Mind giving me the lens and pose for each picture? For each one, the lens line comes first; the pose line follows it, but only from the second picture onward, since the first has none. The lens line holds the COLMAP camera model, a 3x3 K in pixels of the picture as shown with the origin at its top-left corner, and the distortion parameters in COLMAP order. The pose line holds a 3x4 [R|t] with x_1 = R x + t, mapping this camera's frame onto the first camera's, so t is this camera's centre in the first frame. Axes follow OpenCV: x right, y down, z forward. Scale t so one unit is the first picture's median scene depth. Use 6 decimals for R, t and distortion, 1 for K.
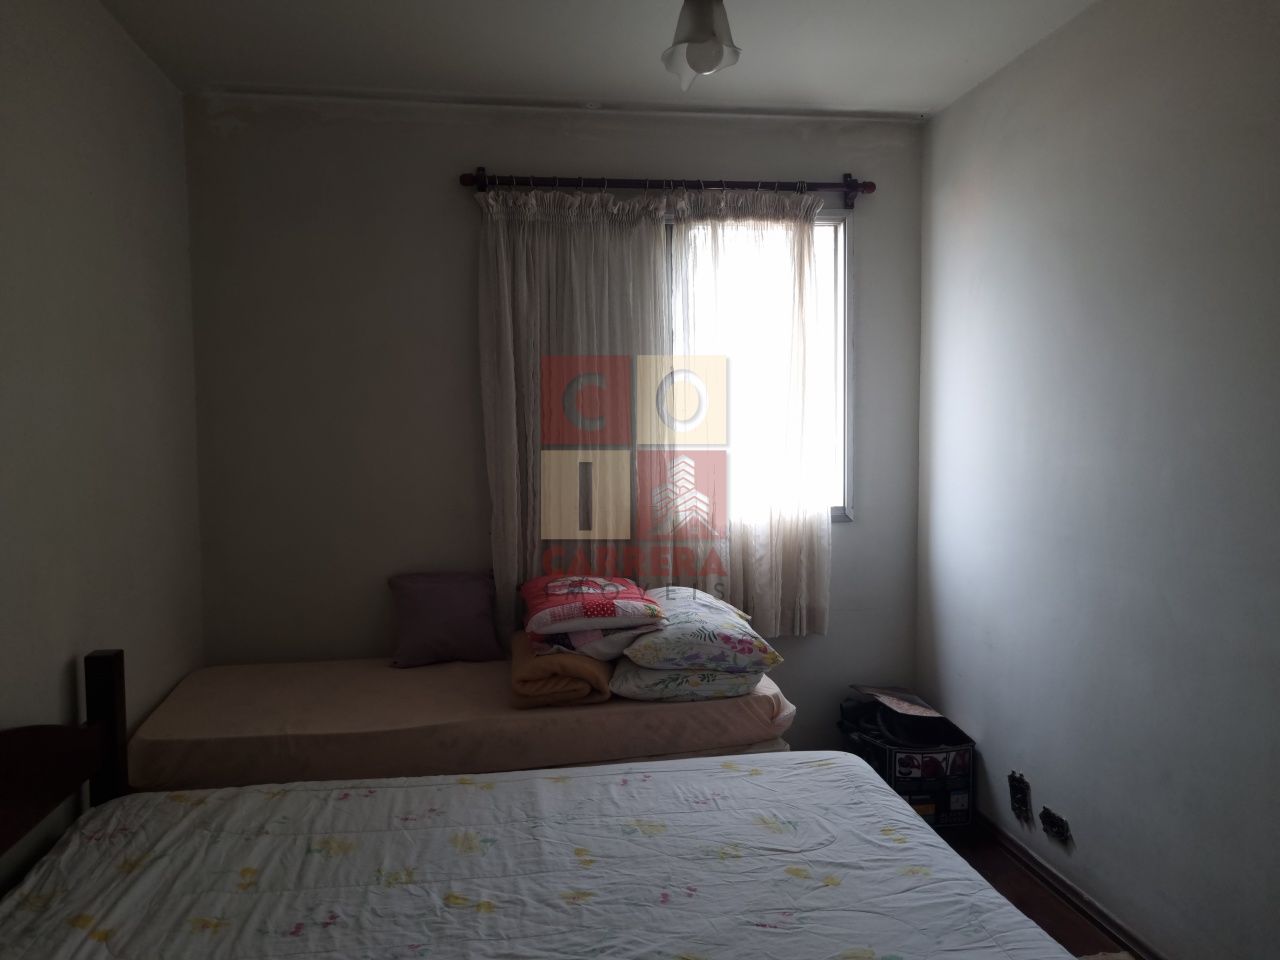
lens RADIAL K [[971.8, 0, 637.6], [0, 971.8, 485.7], [0, 0, 1]] dist [0.044411, -0.021591]
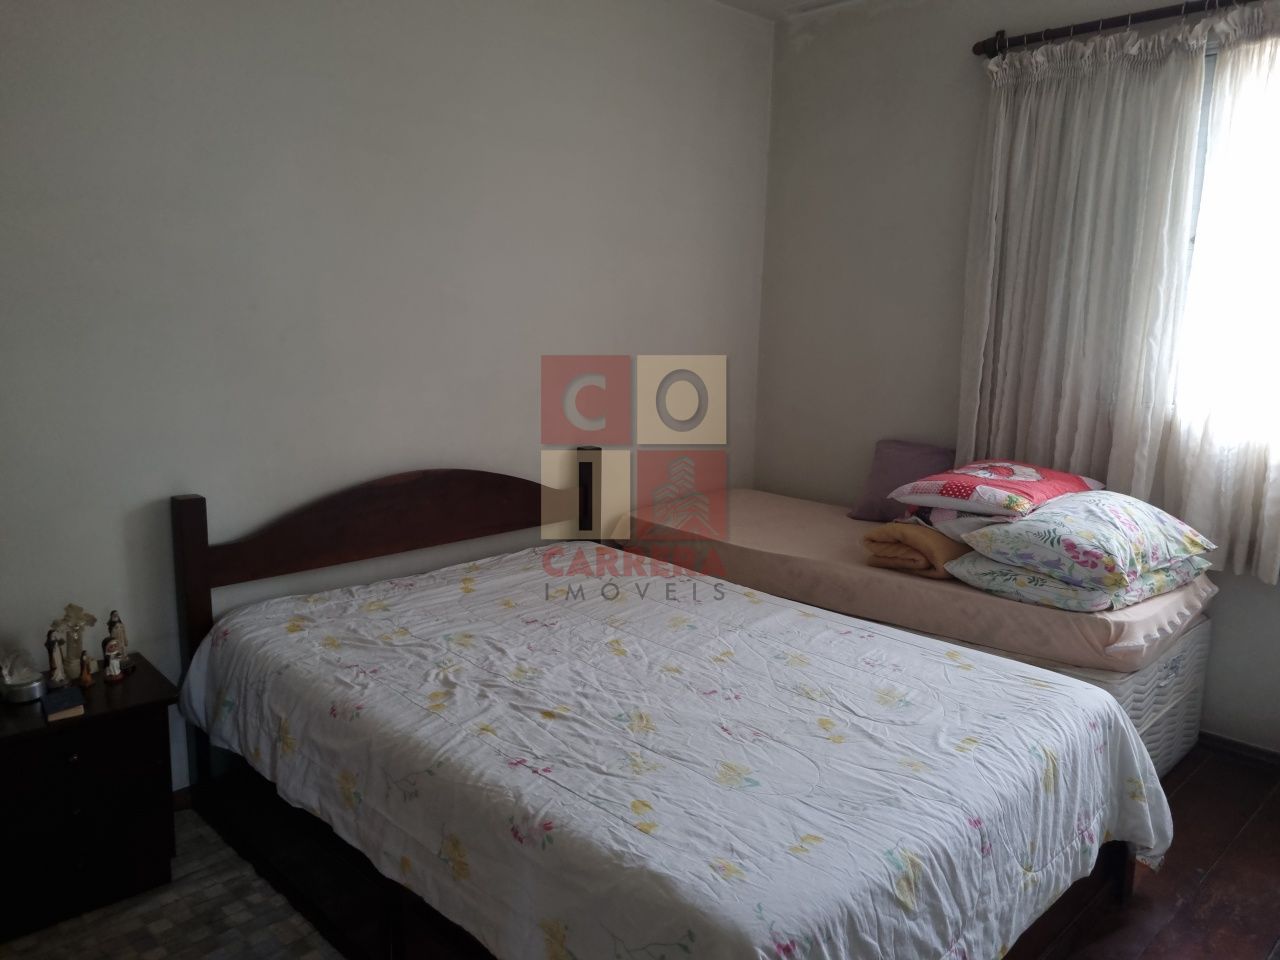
lens RADIAL K [[971.8, 0, 628.0], [0, 971.8, 490.6], [0, 0, 1]] dist [0.044411, -0.021591]
pose [[0.583589, 0.174574, -0.793063, 0.569905], [-0.079241, 0.984200, 0.158337, -0.004398], [0.808174, -0.029561, 0.588201, 0.140845]]
